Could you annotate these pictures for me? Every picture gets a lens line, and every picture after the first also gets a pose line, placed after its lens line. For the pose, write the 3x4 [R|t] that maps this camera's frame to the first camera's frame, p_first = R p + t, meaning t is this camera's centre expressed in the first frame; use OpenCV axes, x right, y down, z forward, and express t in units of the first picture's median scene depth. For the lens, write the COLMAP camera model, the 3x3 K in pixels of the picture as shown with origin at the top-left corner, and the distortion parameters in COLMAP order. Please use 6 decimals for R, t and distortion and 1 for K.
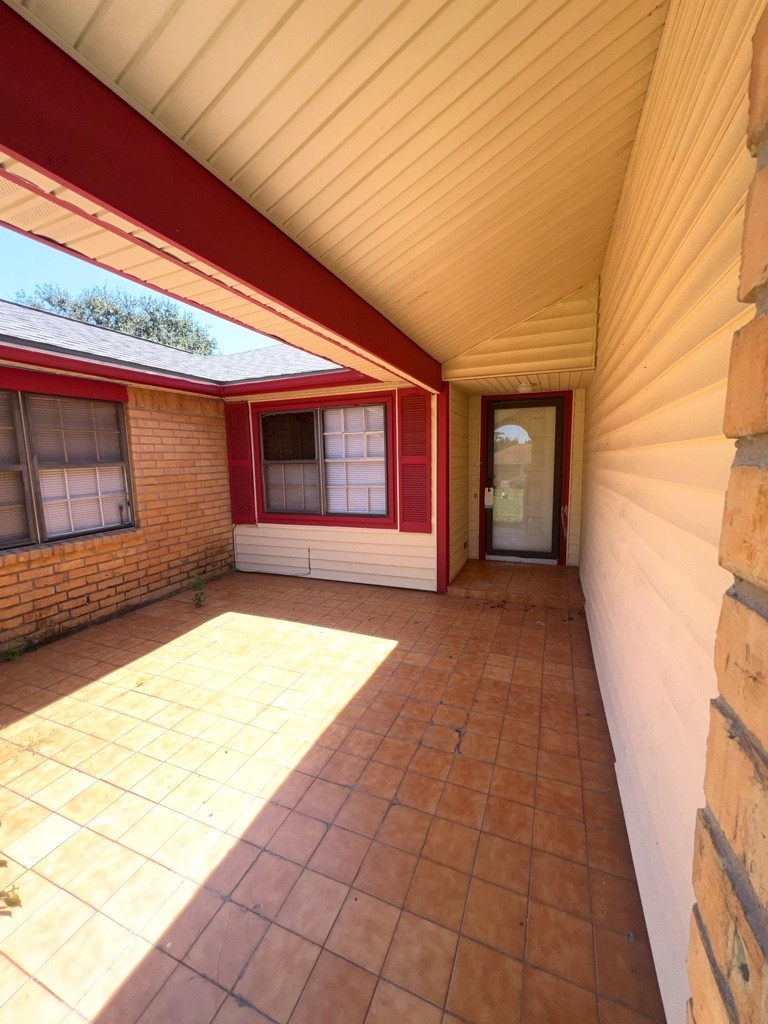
lens RADIAL K [[421.3, 0, 384.0], [0, 421.3, 510.5], [0, 0, 1]] dist [0.002734, 0.000184]
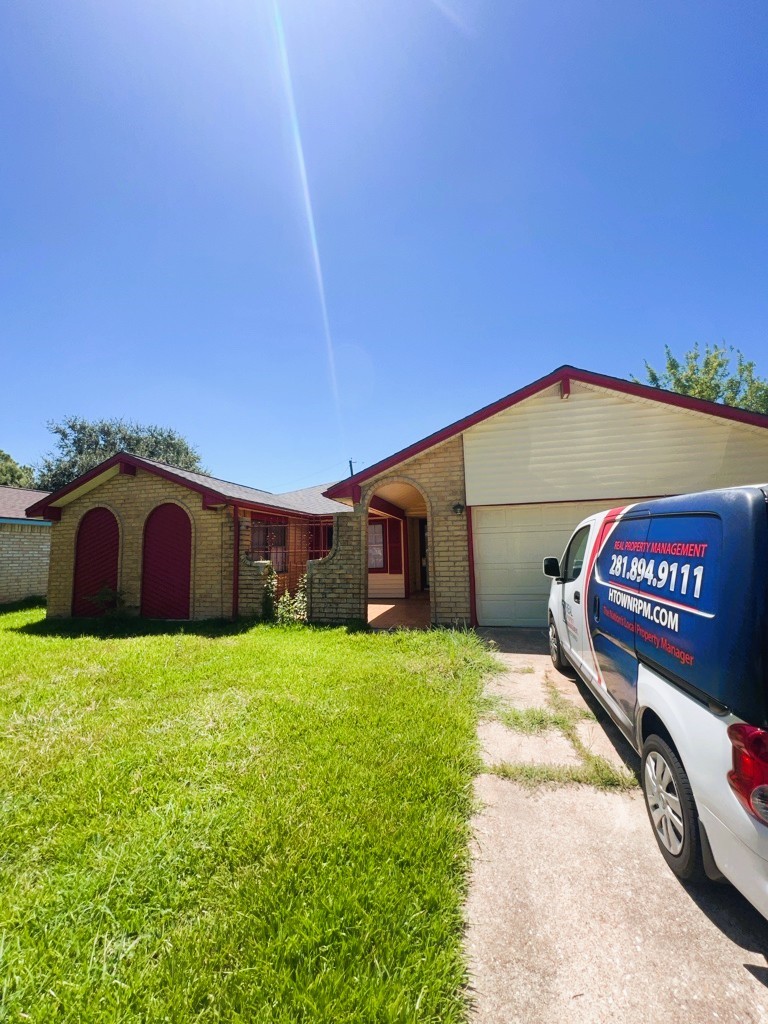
lens RADIAL K [[421.3, 0, 385.8], [0, 421.3, 510.6], [0, 0, 1]] dist [0.002734, 0.000184]
pose [[0.990711, 0.005234, 0.135884, -0.298233], [0.025986, 0.973557, -0.226962, 0.230021], [-0.133479, 0.228385, 0.964377, -1.364901]]
